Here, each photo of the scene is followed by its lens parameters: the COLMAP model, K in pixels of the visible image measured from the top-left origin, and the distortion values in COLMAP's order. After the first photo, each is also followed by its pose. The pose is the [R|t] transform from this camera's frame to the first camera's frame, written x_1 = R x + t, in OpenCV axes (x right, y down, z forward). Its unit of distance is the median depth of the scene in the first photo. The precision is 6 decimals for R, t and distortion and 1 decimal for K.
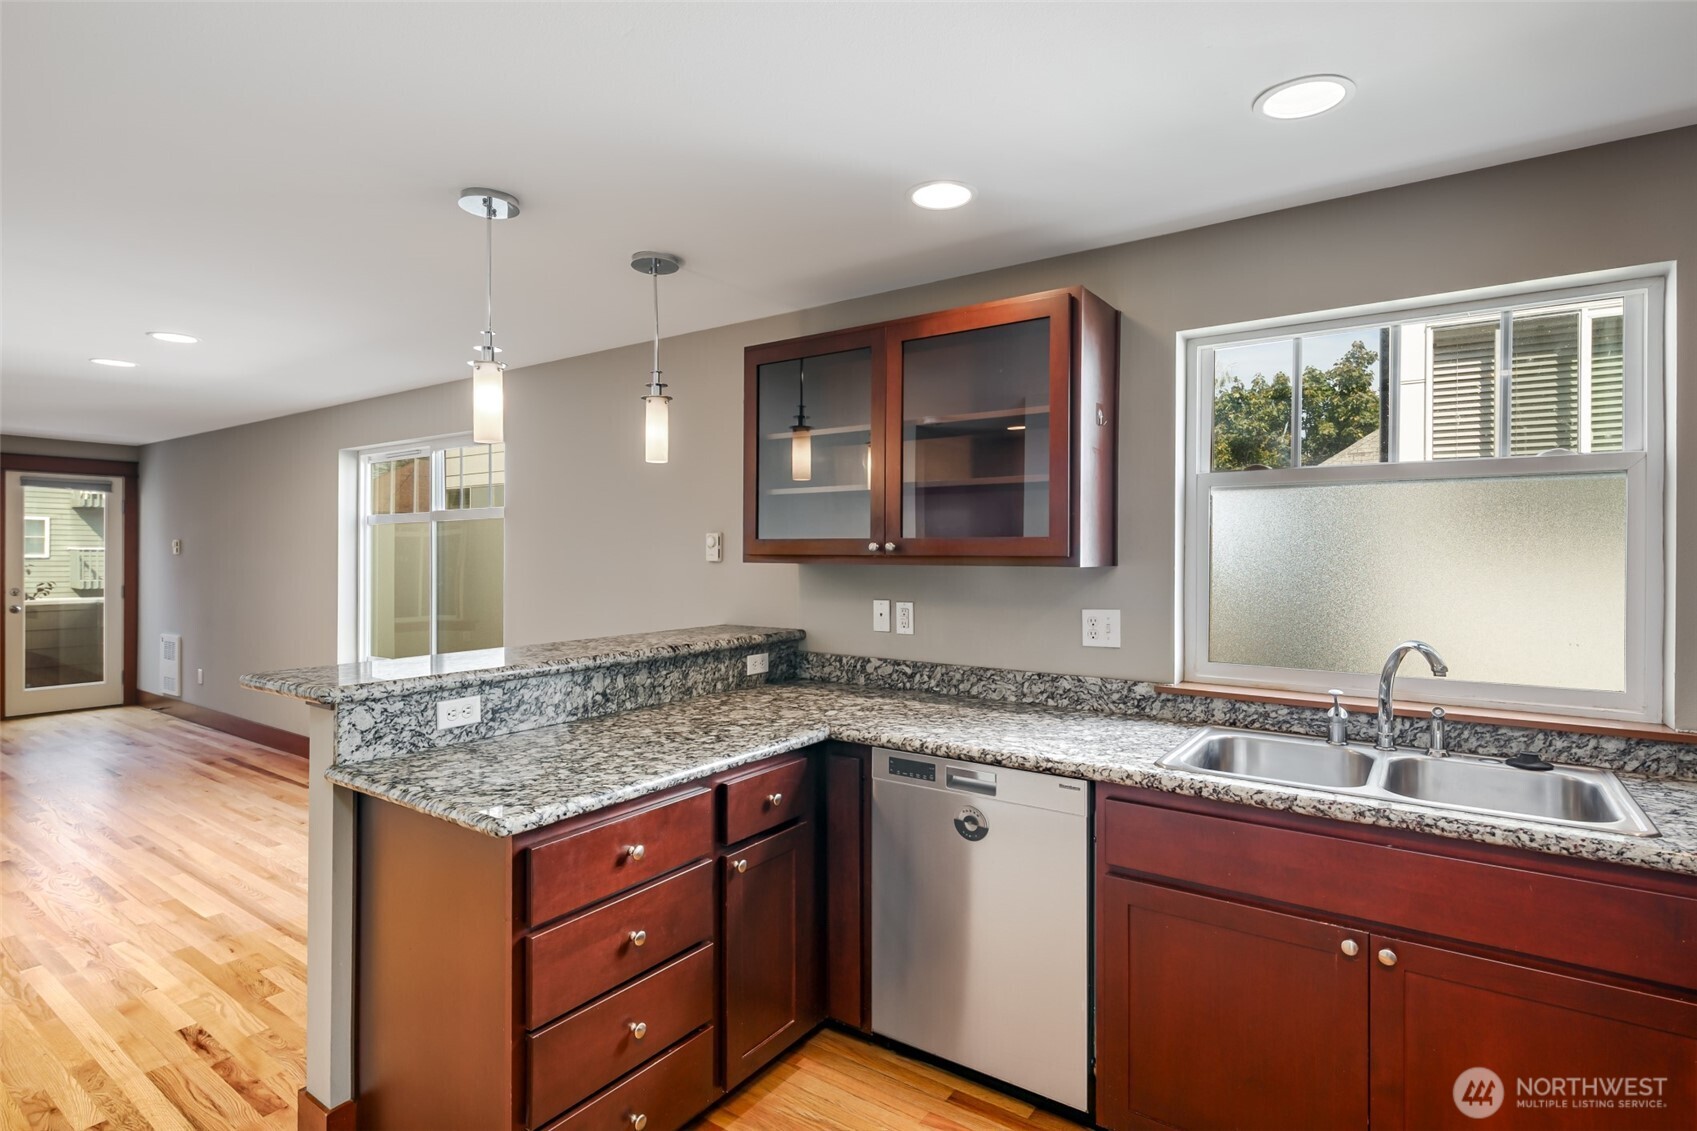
lens RADIAL K [[822.0, 0, 844.5], [0, 822.0, 556.6], [0, 0, 1]] dist [0.003177, -0.000751]
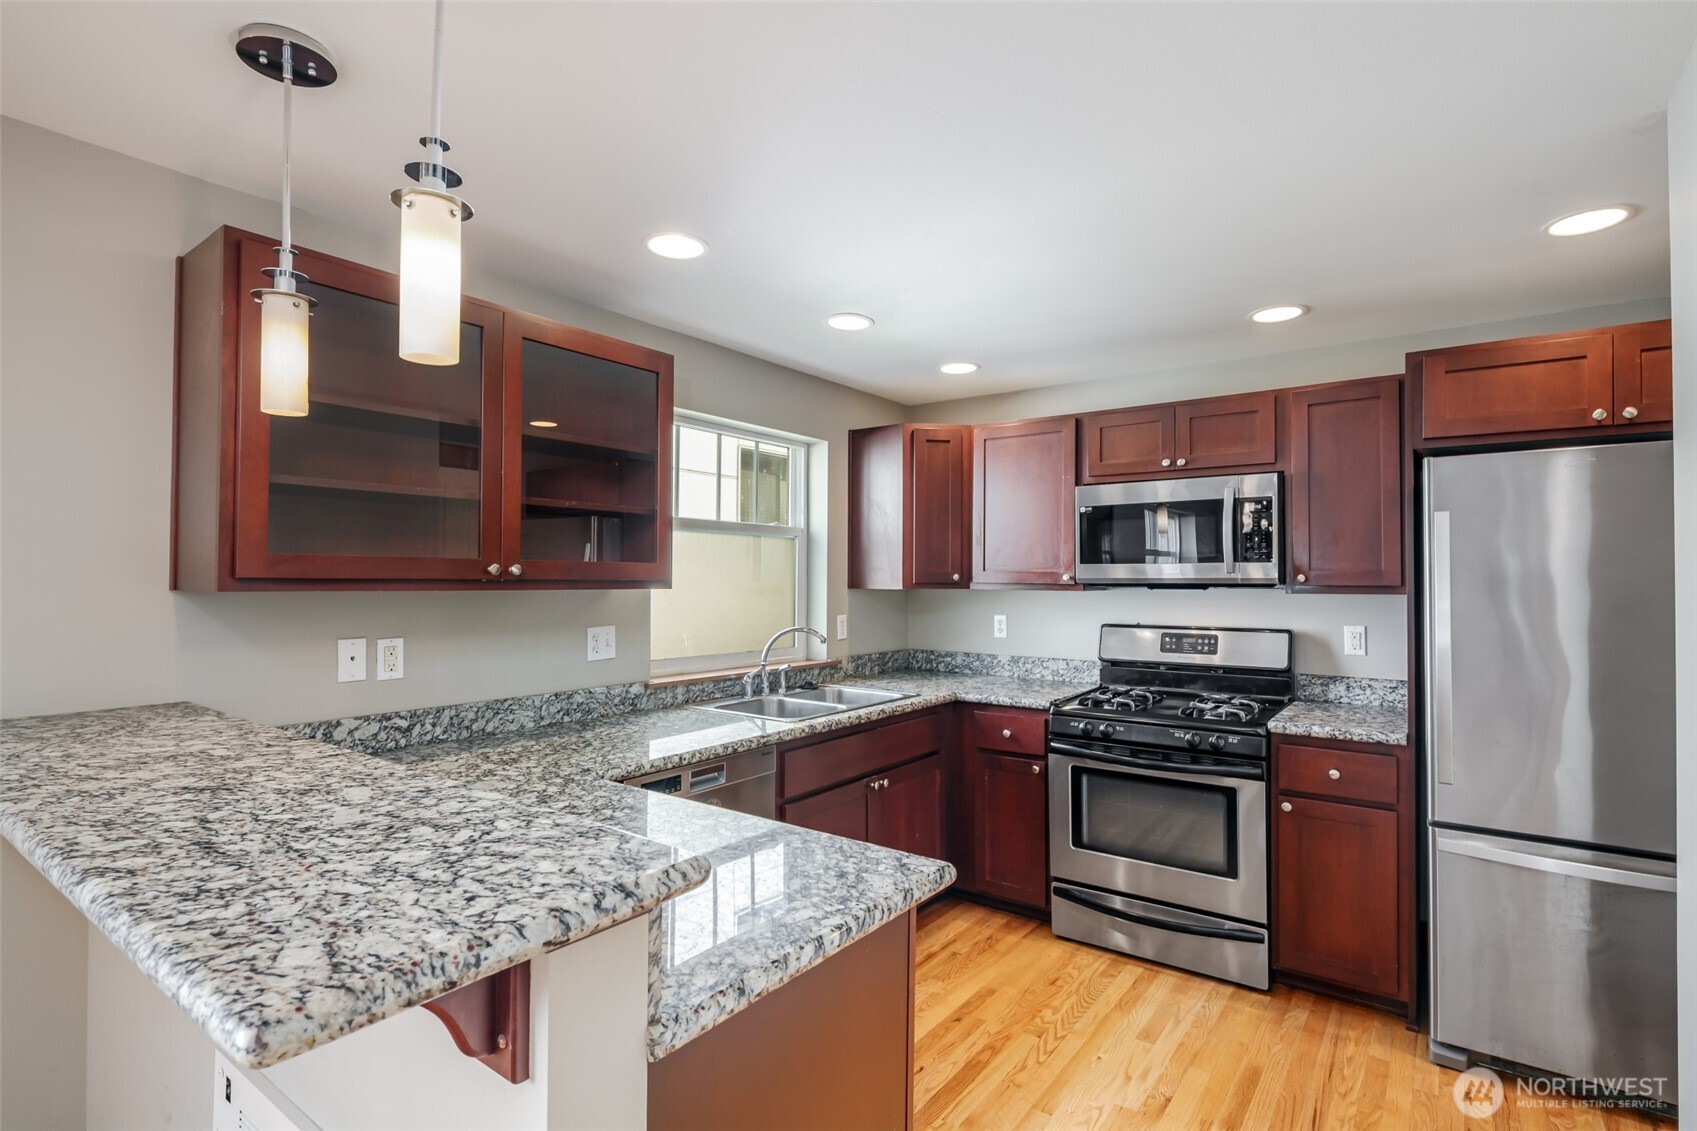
lens RADIAL K [[822.0, 0, 811.6], [0, 822.0, 570.5], [0, 0, 1]] dist [0.003177, -0.000751]
pose [[0.055297, 0.008463, 0.998434, -0.725198], [-0.002605, 0.999962, -0.008332, -0.004044], [-0.998467, -0.002140, 0.055317, 0.584937]]
